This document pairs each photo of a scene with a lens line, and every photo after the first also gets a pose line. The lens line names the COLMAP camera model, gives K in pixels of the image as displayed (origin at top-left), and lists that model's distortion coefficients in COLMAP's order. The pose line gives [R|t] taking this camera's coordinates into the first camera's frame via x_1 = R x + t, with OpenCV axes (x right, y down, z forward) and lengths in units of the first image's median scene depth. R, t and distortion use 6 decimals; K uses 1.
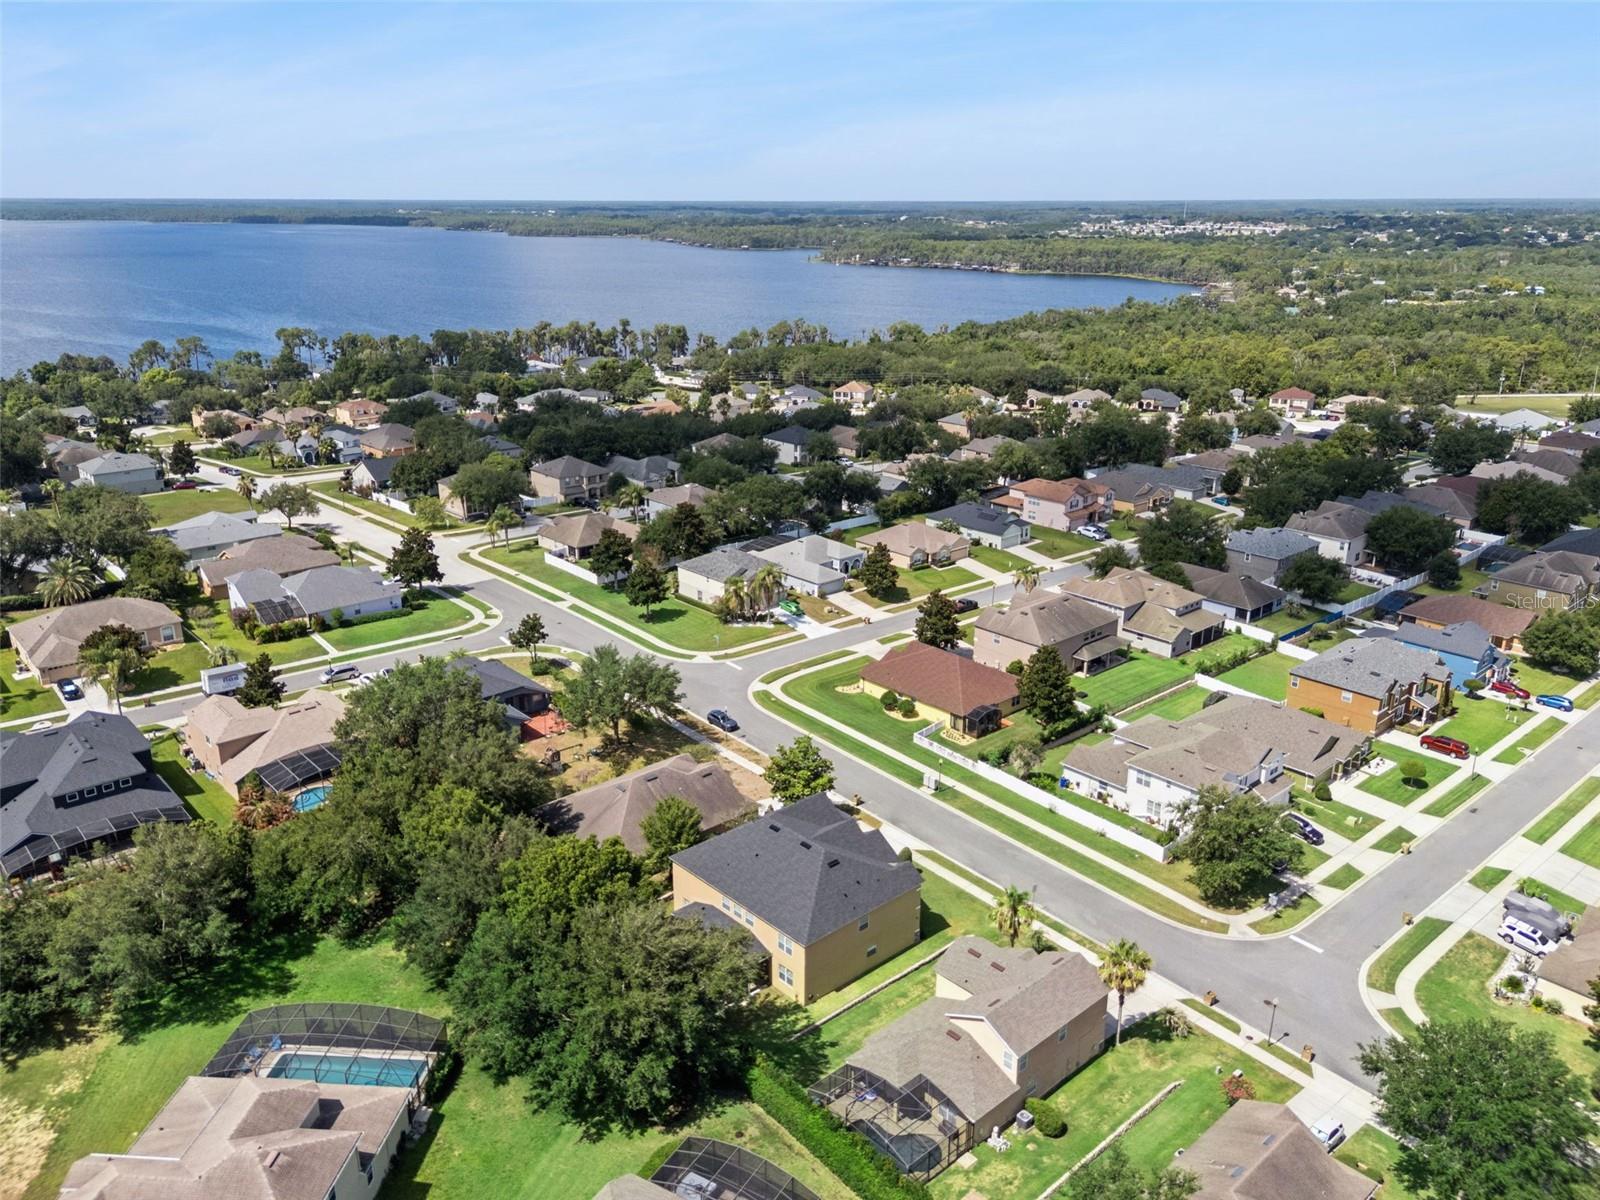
lens RADIAL K [[1180.7, 0, 795.0], [0, 1180.7, 595.9], [0, 0, 1]] dist [0.072340, -0.097732]
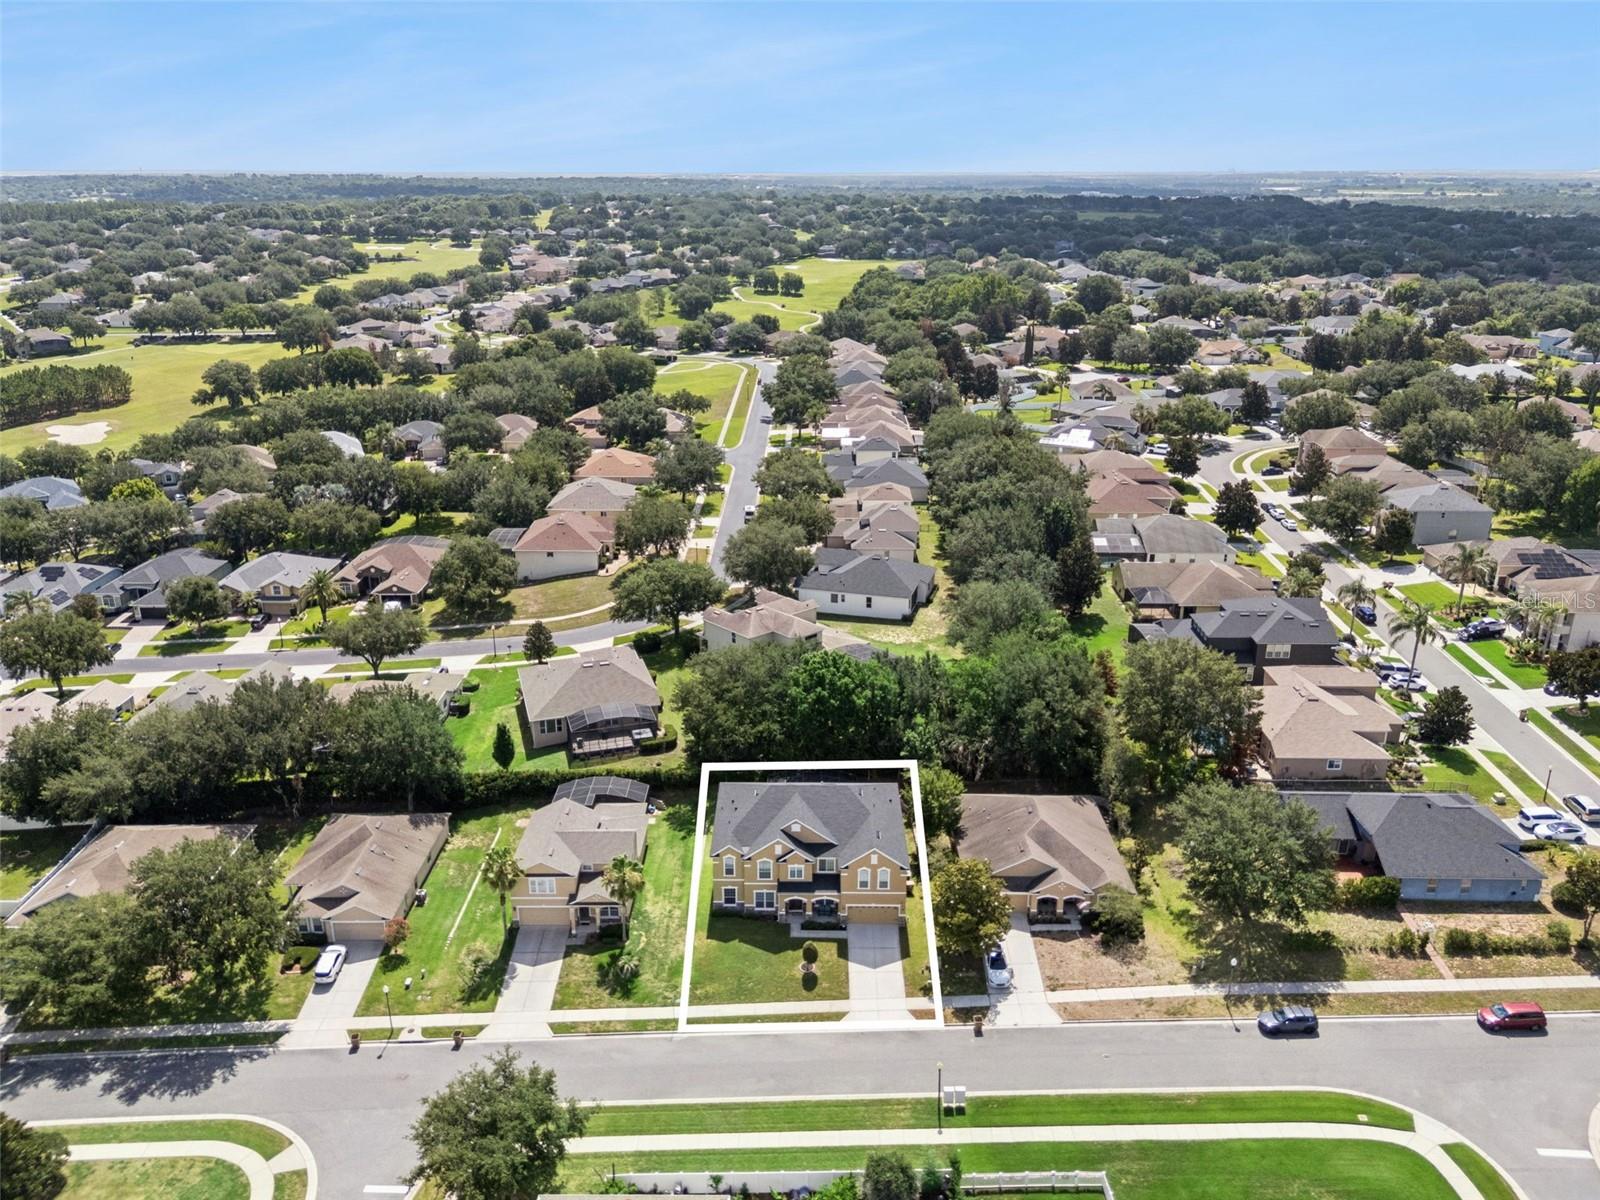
lens RADIAL K [[1205.6, 0, 805.6], [0, 1205.6, 572.2], [0, 0, 1]] dist [0.069958, -0.120690]
pose [[-0.666614, 0.233972, -0.707730, 0.425499], [-0.233146, 0.836376, 0.496103, -0.296162], [0.708003, 0.495714, -0.502991, 0.833048]]
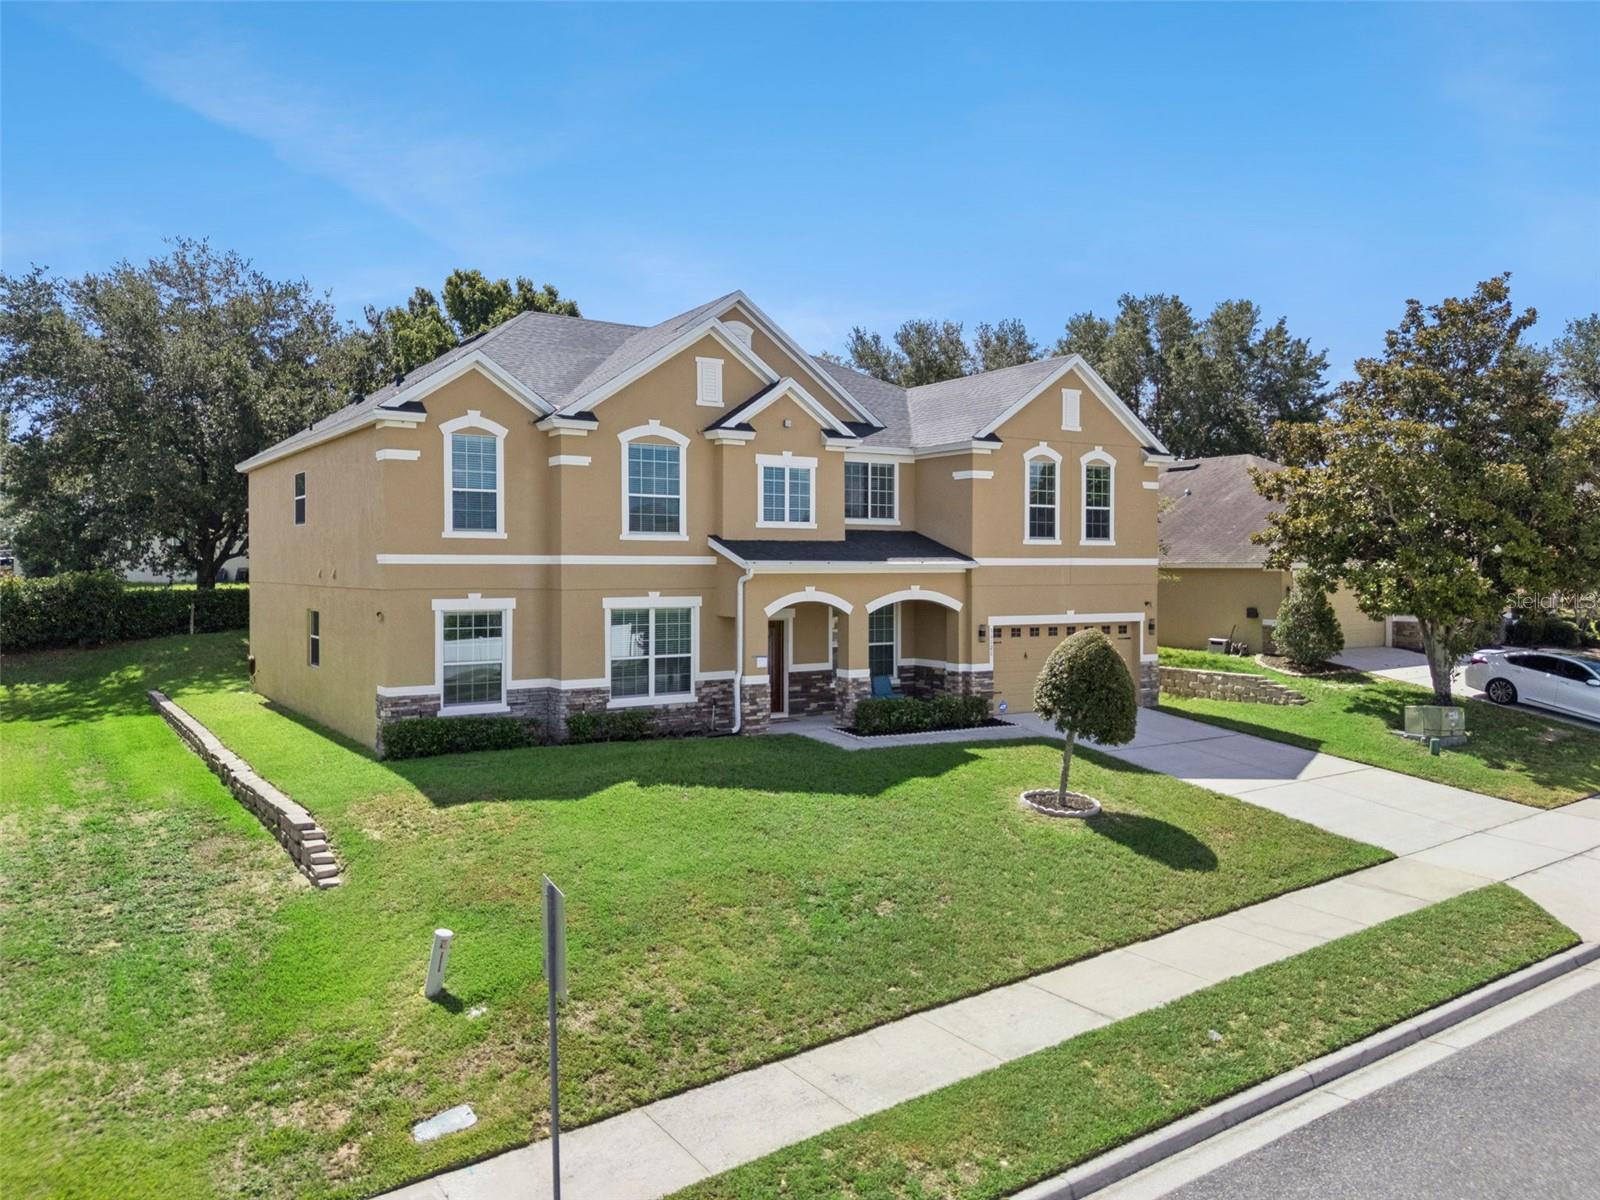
lens RADIAL K [[1180.7, 0, 795.0], [0, 1180.7, 595.9], [0, 0, 1]] dist [0.072340, -0.097732]
pose [[-0.136494, 0.023003, -0.990374, 0.166158], [-0.309139, 0.948817, 0.064644, 0.133014], [0.941171, 0.314987, -0.122397, 0.620086]]
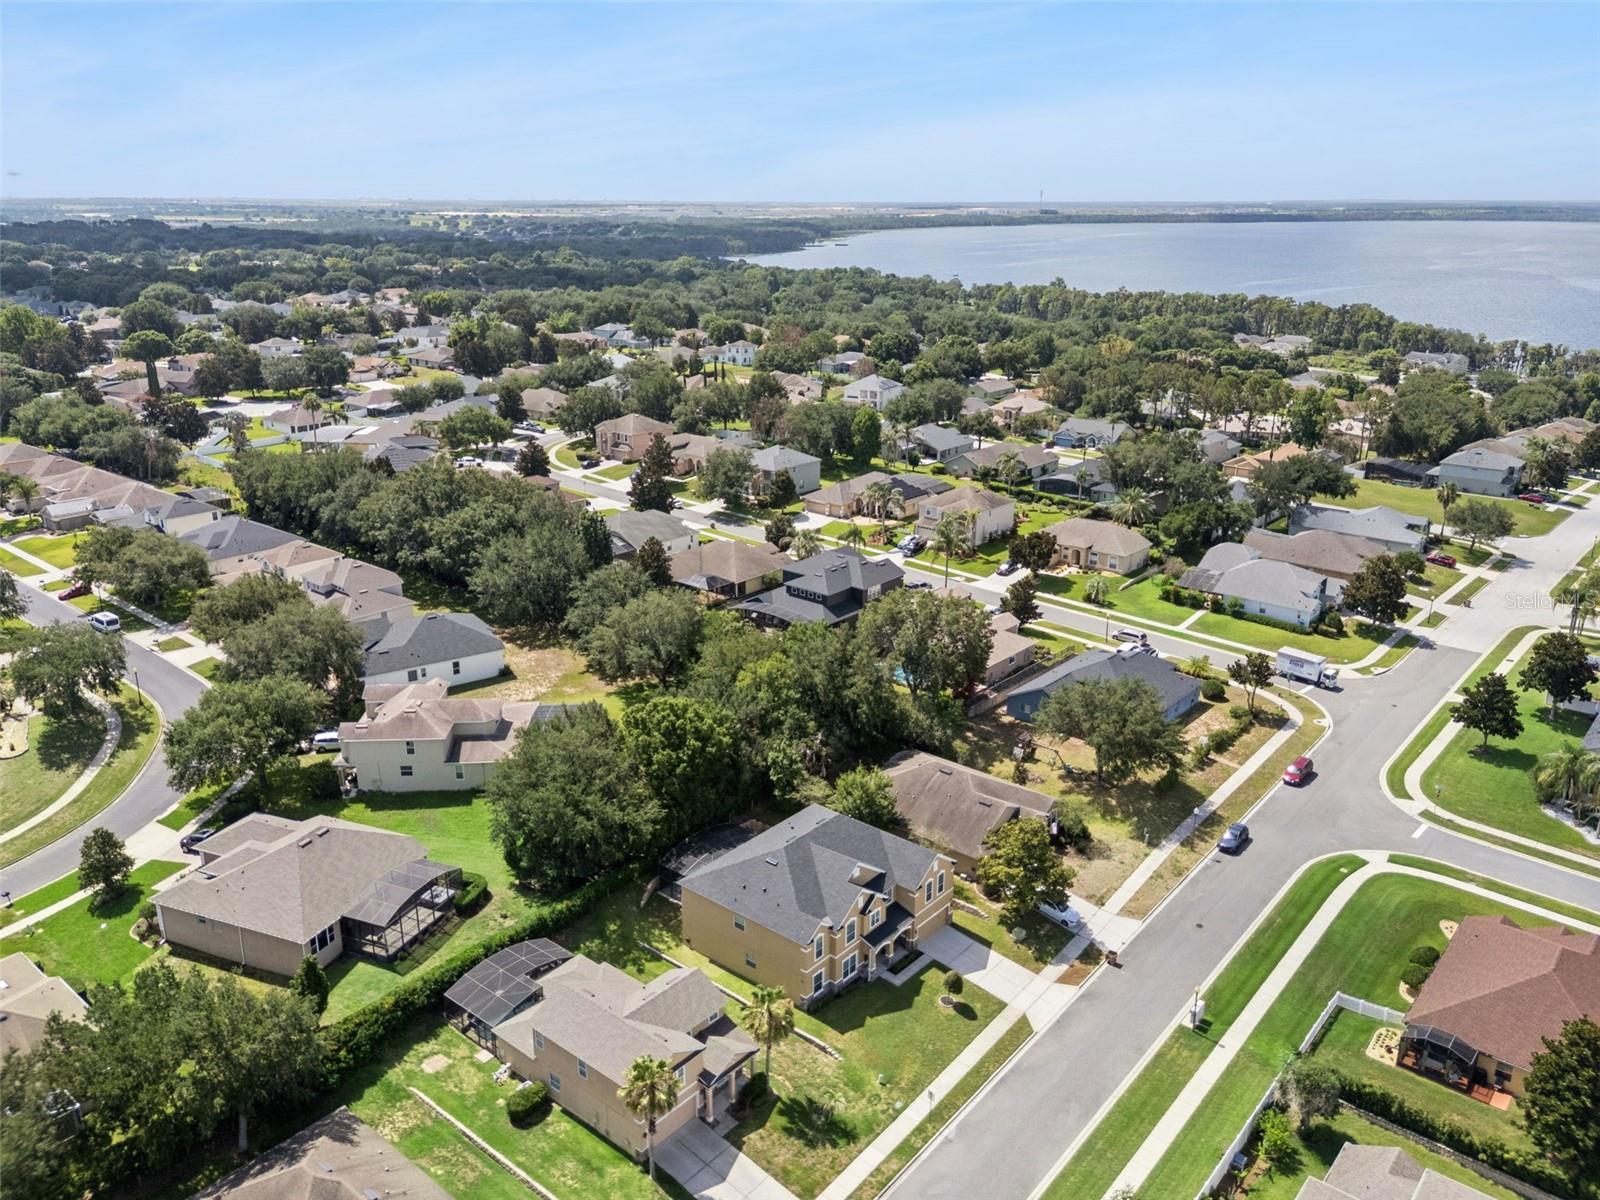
lens RADIAL K [[1192.4, 0, 804.6], [0, 1192.4, 597.8], [0, 0, 1]] dist [0.075332, -0.098514]
pose [[0.144259, 0.310062, -0.939708, 0.489304], [-0.313430, 0.915063, 0.253814, -0.125787], [0.938590, 0.257918, 0.229189, 0.410482]]
